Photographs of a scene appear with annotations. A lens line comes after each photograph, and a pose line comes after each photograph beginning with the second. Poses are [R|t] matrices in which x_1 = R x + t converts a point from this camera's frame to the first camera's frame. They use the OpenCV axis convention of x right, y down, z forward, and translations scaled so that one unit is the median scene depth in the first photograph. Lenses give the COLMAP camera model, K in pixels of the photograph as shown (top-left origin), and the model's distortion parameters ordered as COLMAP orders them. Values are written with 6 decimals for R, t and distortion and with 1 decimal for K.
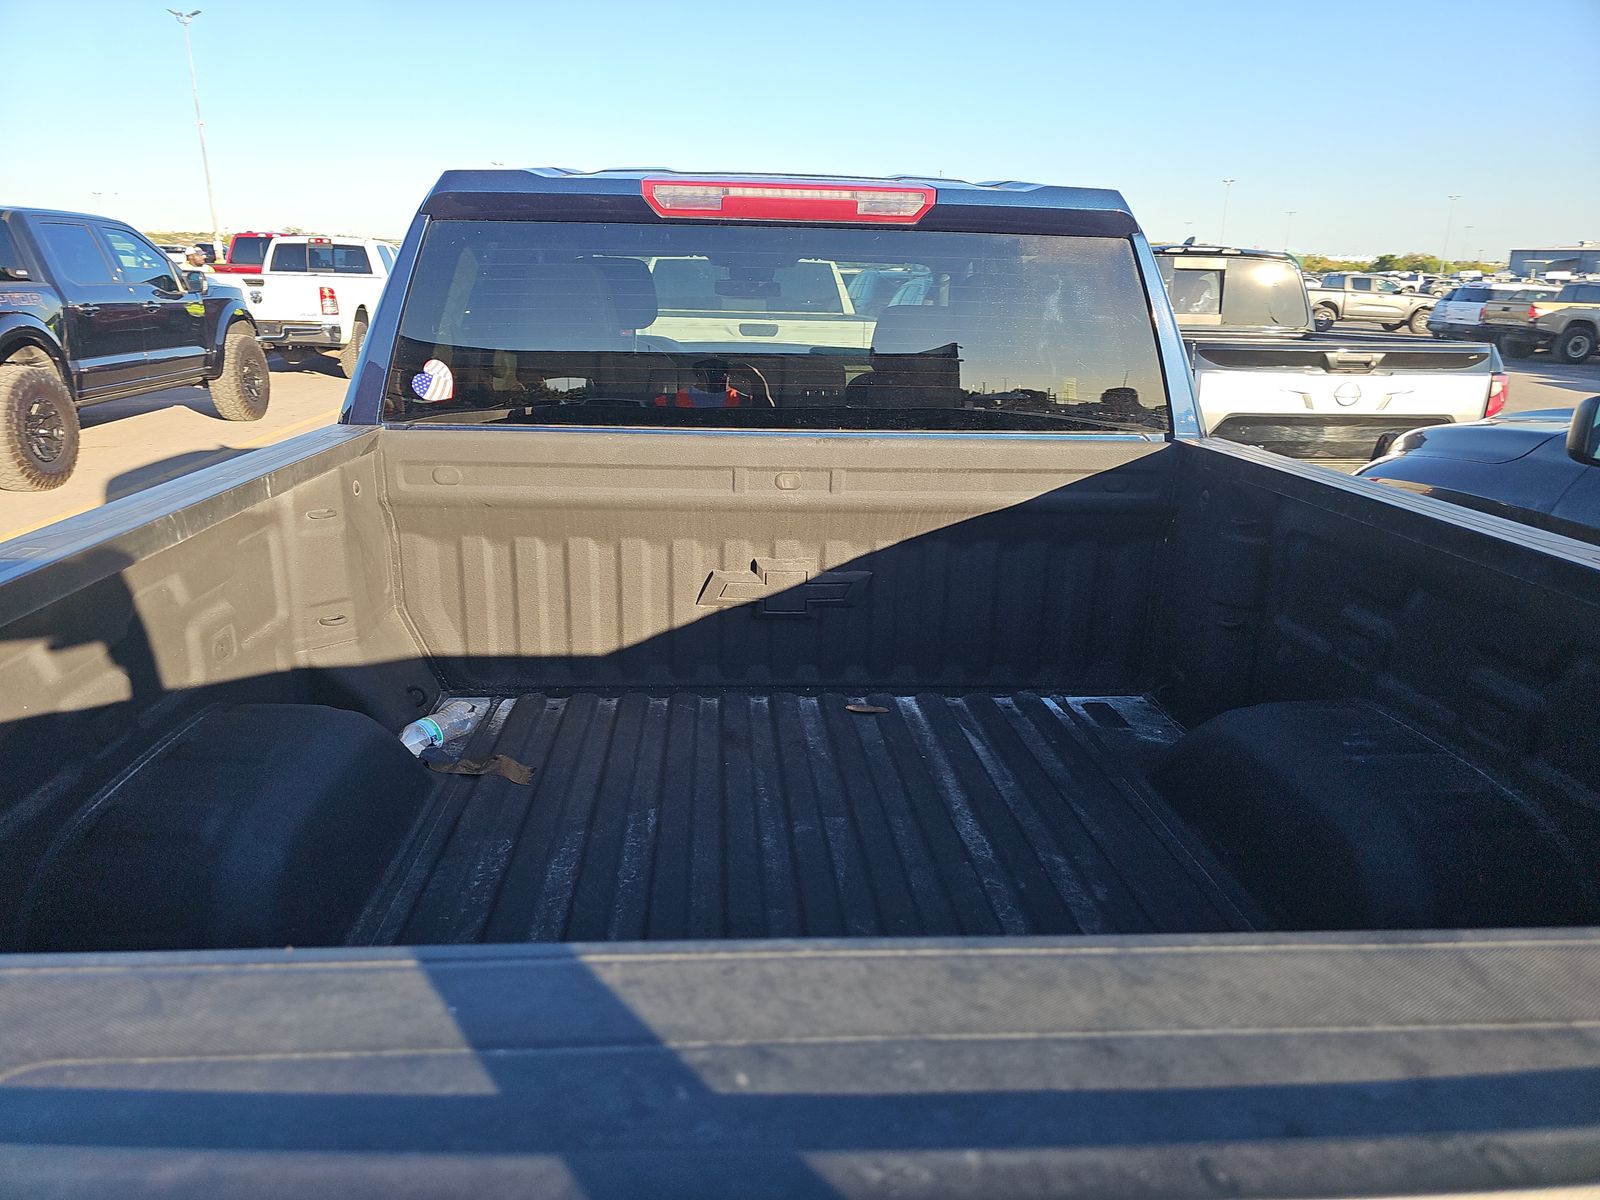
lens RADIAL K [[1067.4, 0, 783.8], [0, 1067.4, 607.3], [0, 0, 1]] dist [0.055896, -0.060762]
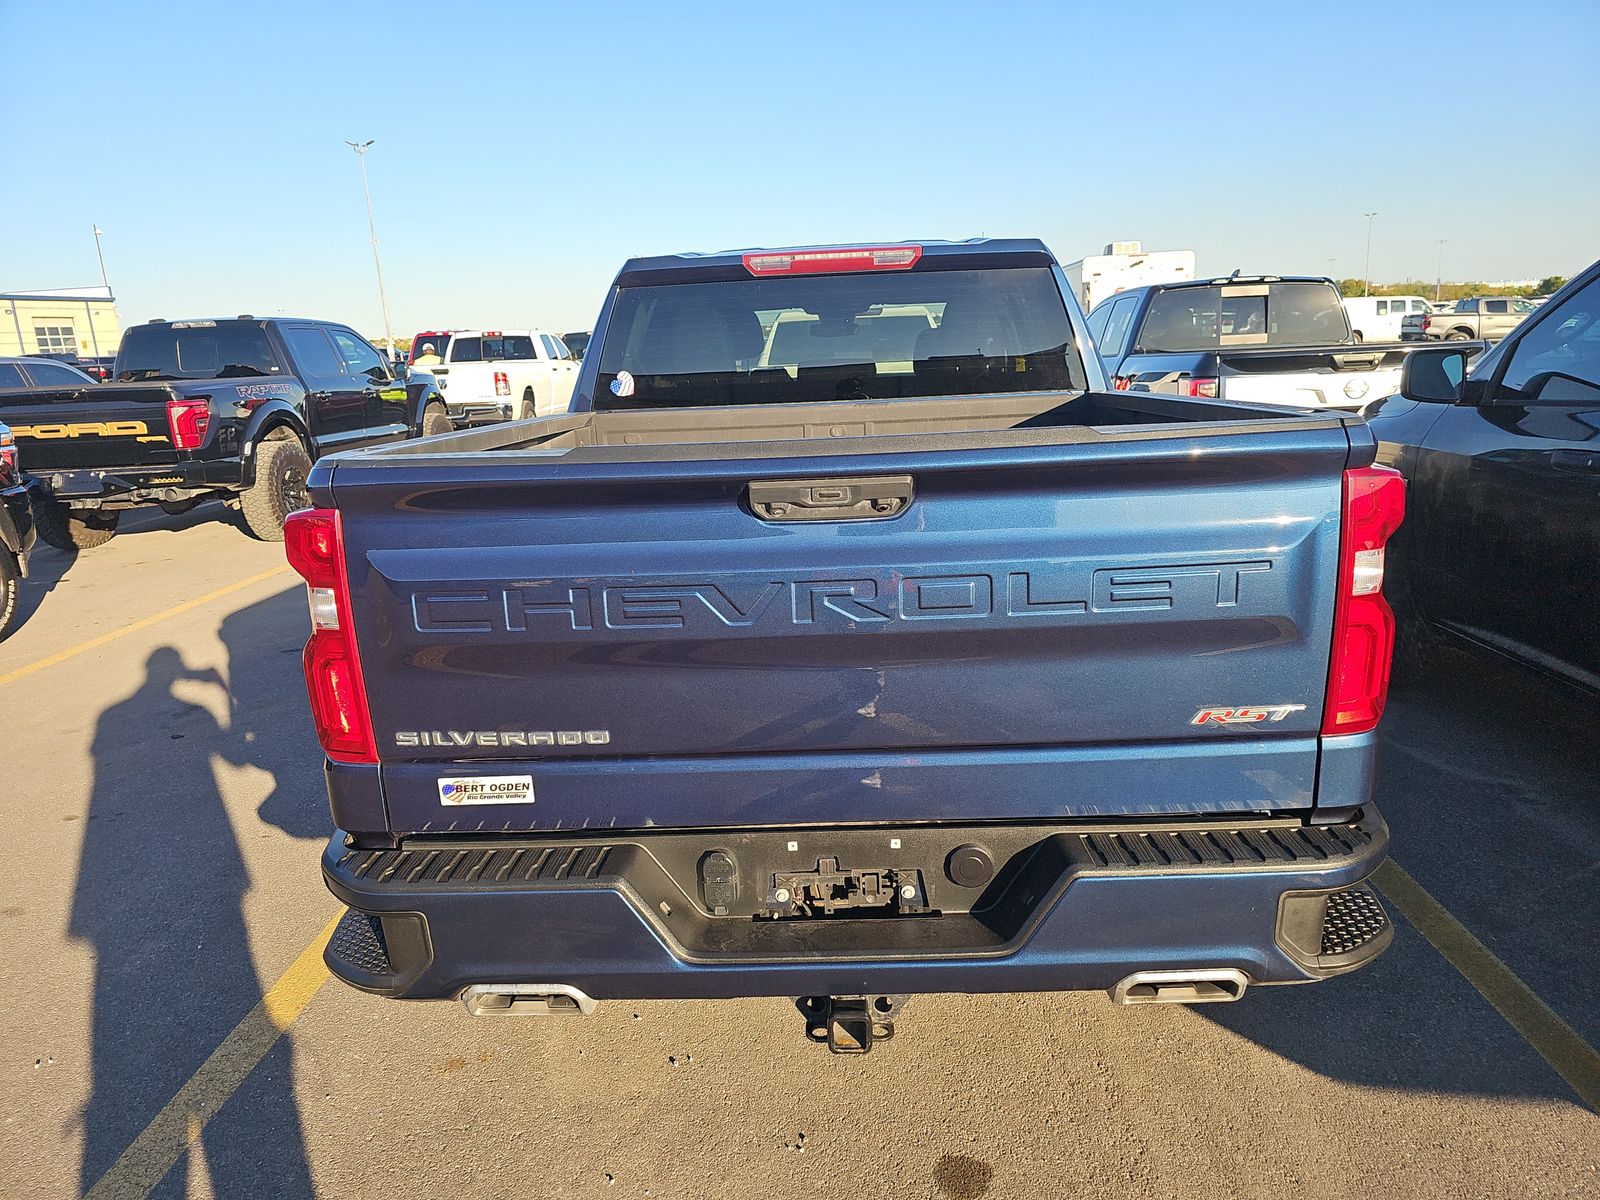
lens RADIAL K [[1079.3, 0, 796.1], [0, 1079.3, 605.0], [0, 0, 1]] dist [0.059102, -0.069265]
pose [[0.991947, -0.037677, -0.120916, 0.032402], [0.029661, 0.997284, -0.067421, 0.063145], [0.123128, 0.063292, 0.990370, -0.151268]]
